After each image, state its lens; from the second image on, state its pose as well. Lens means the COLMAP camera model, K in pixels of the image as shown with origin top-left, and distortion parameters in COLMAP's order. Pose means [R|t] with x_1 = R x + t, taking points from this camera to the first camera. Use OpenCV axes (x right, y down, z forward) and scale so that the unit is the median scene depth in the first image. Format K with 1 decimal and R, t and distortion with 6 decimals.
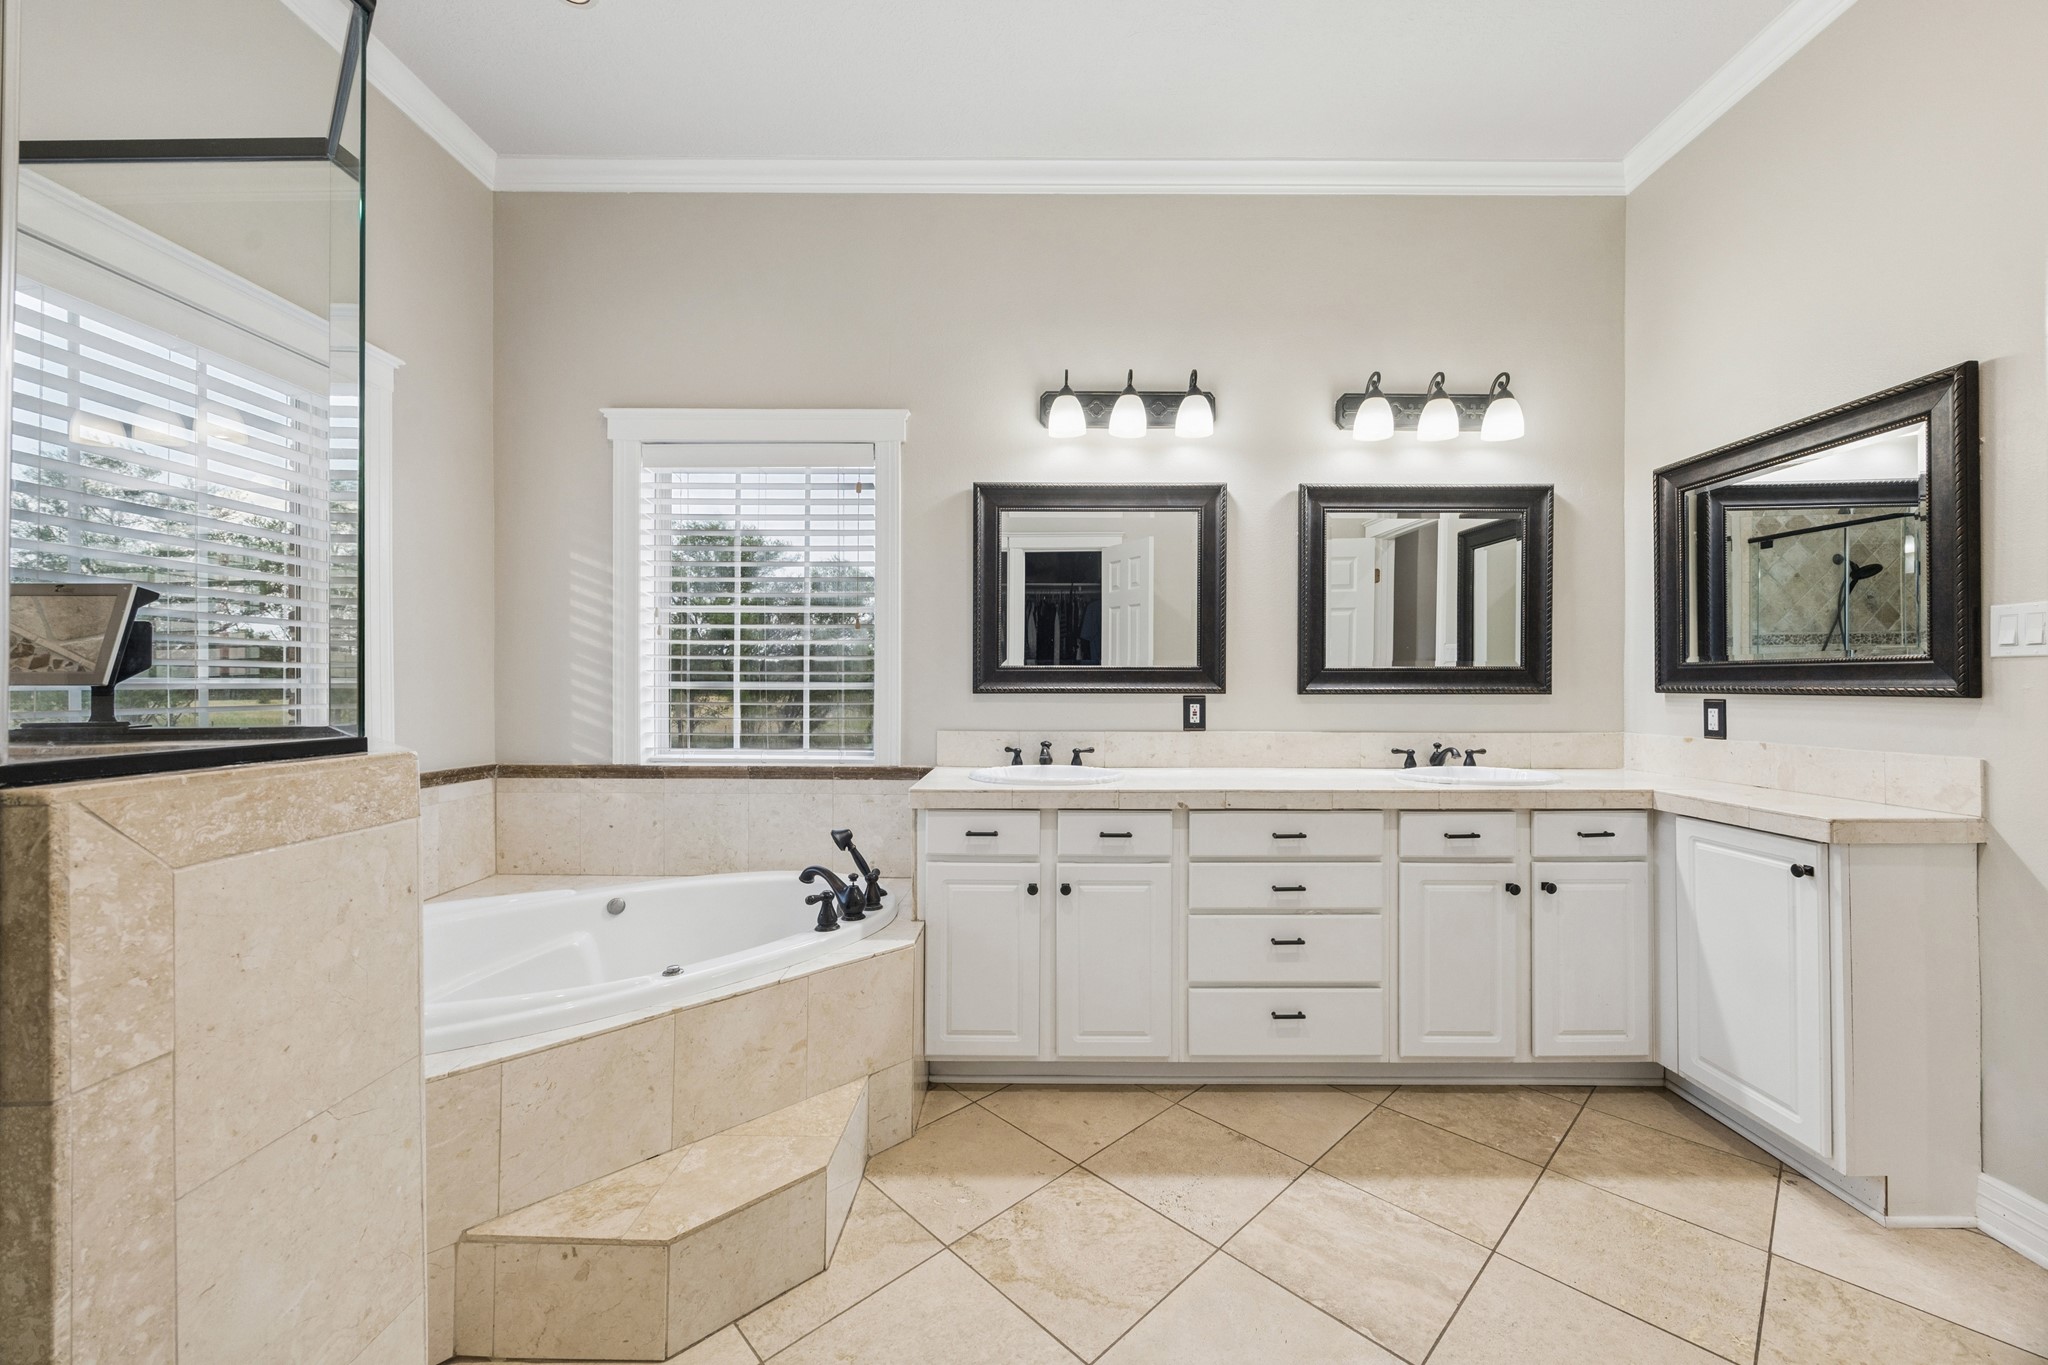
lens RADIAL K [[784.8, 0, 1031.7], [0, 784.8, 683.4], [0, 0, 1]] dist [-0.002241, 0.000079]
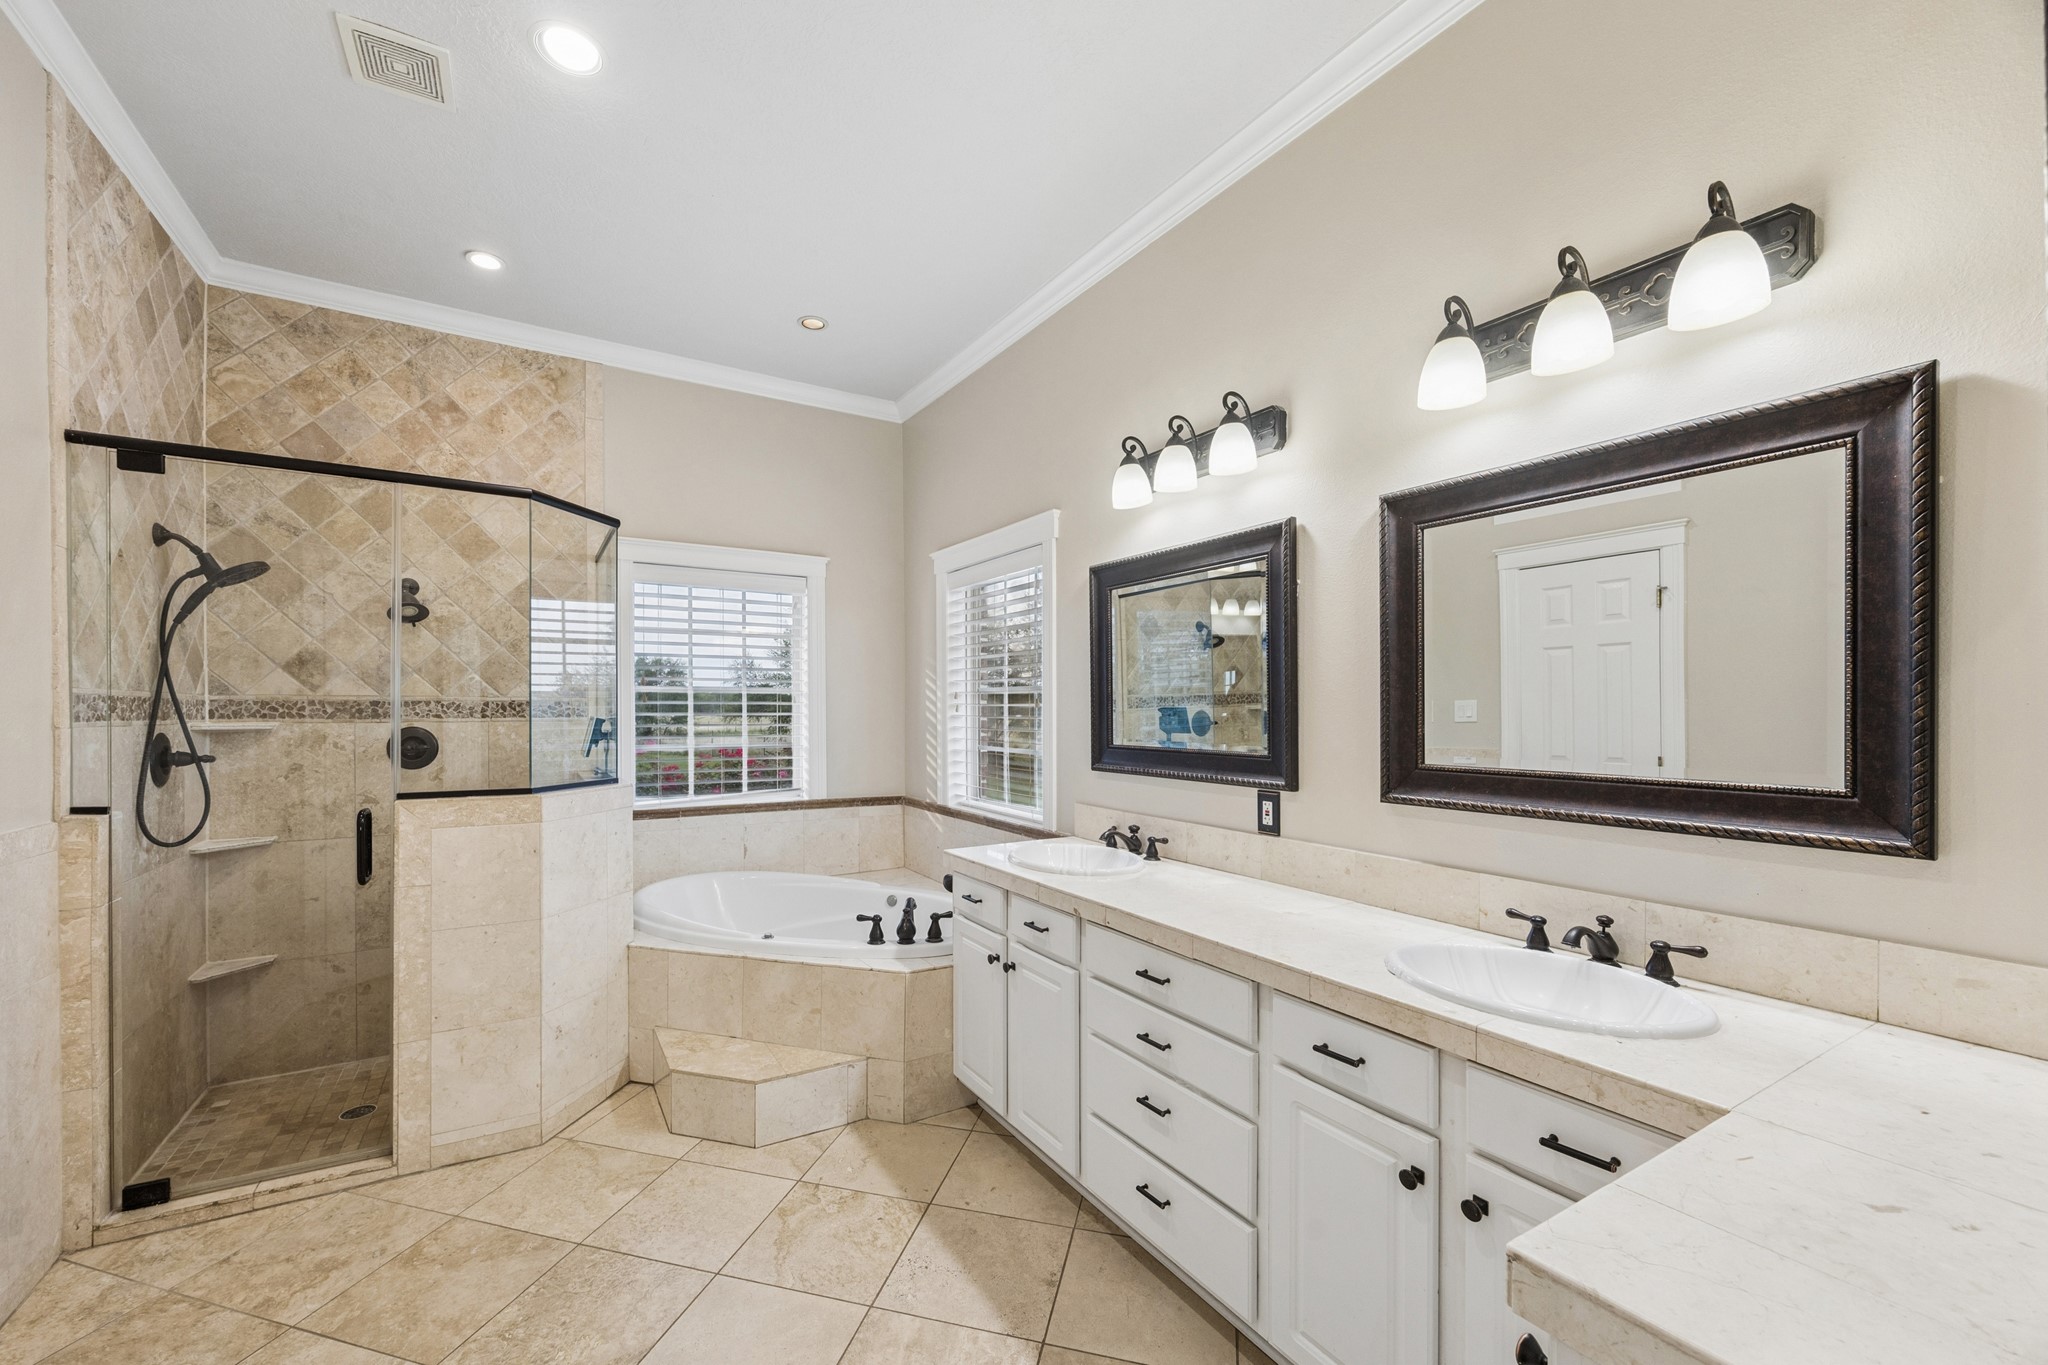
lens RADIAL K [[822.7, 0, 1014.5], [0, 822.7, 708.2], [0, 0, 1]] dist [-0.010508, -0.000084]
pose [[0.507816, 0.000798, -0.861465, 0.978922], [-0.000104, 1.000000, 0.000865, -0.084761], [0.861465, -0.000350, 0.507816, 0.438056]]
